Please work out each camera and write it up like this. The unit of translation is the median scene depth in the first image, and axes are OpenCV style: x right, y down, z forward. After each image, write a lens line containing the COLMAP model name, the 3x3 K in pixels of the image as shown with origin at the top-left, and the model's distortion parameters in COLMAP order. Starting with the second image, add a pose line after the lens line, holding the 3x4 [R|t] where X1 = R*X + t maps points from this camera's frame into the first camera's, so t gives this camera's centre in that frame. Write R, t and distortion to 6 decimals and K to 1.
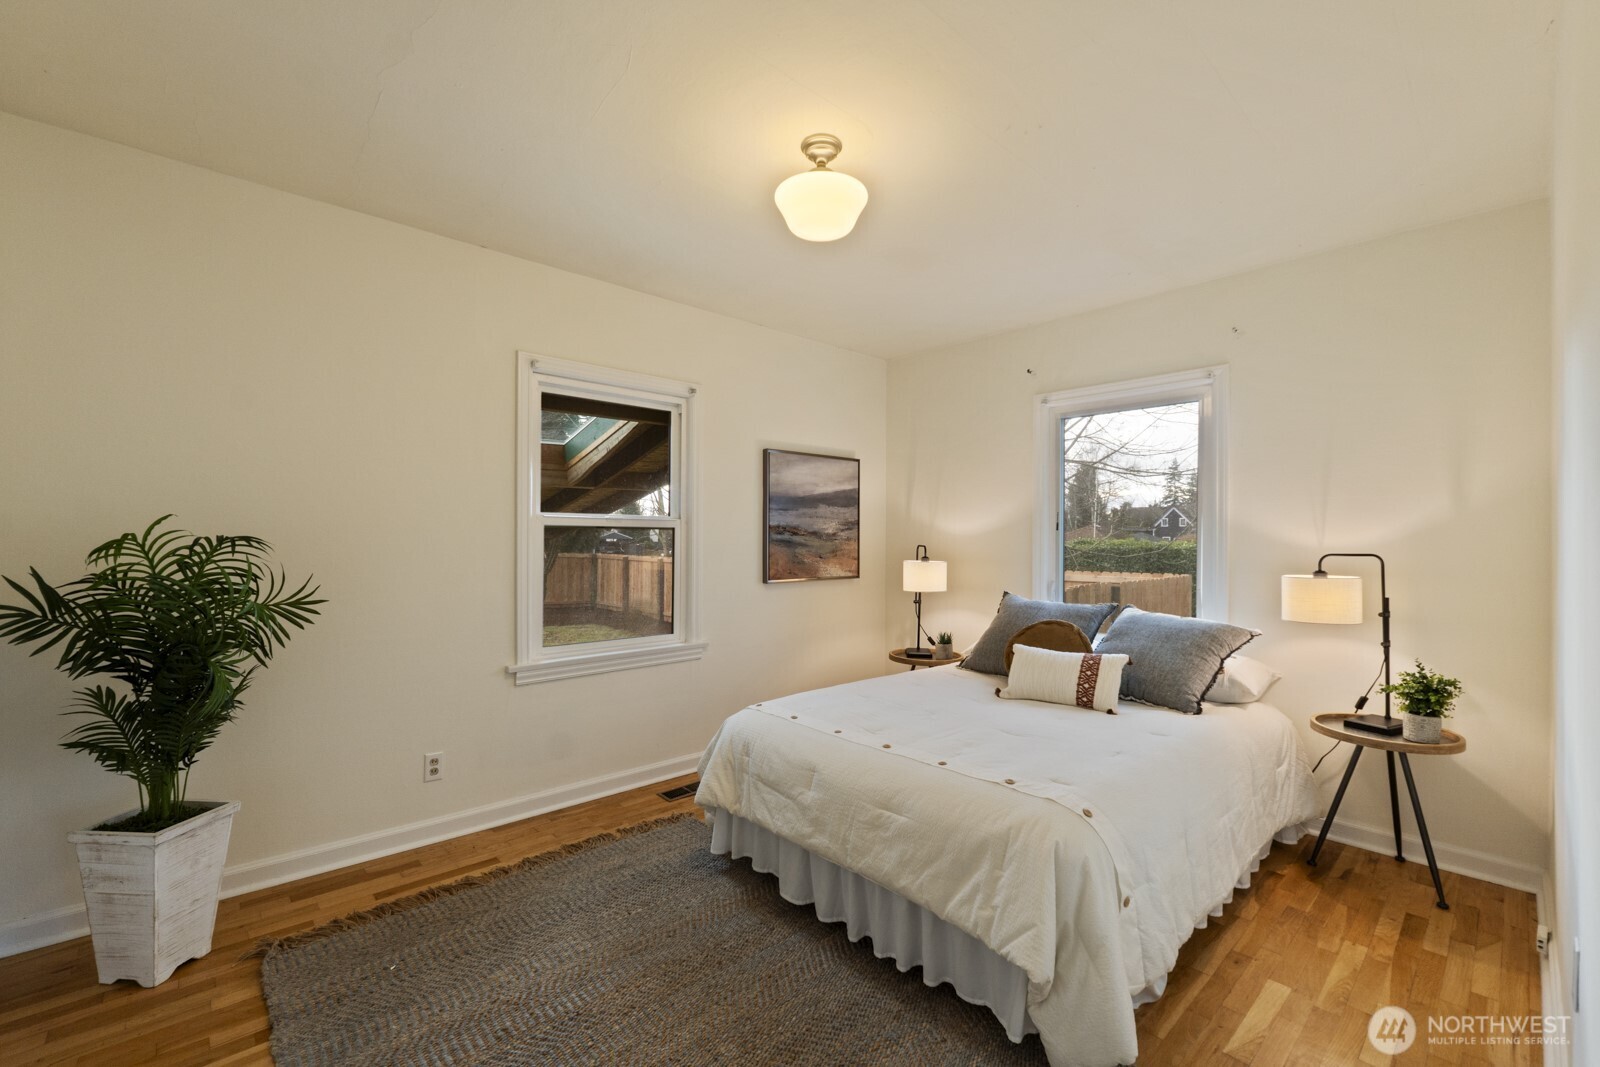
lens RADIAL K [[664.5, 0, 792.2], [0, 664.5, 537.5], [0, 0, 1]] dist [-0.002771, -0.000125]
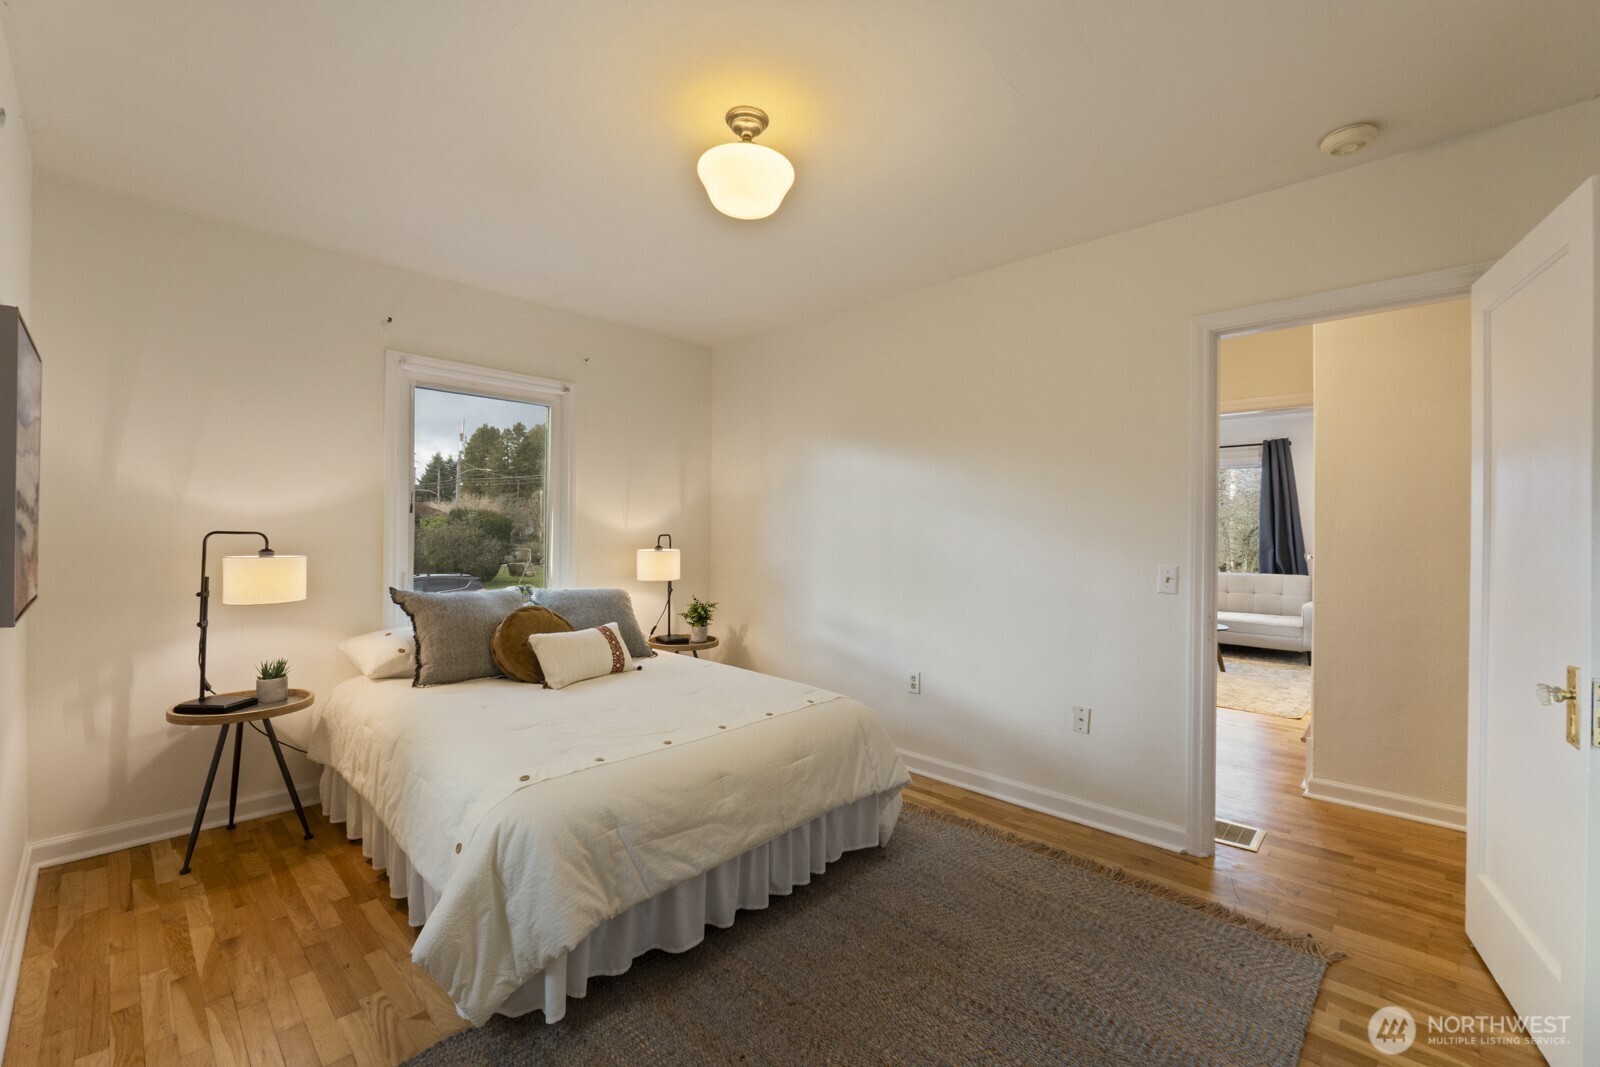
lens RADIAL K [[664.5, 0, 792.2], [0, 664.5, 537.5], [0, 0, 1]] dist [-0.002771, -0.000125]
pose [[-0.076051, -0.020953, 0.996884, -0.848174], [-0.012789, 0.999717, 0.020037, -0.004672], [-0.997022, -0.011225, -0.076297, 0.921253]]
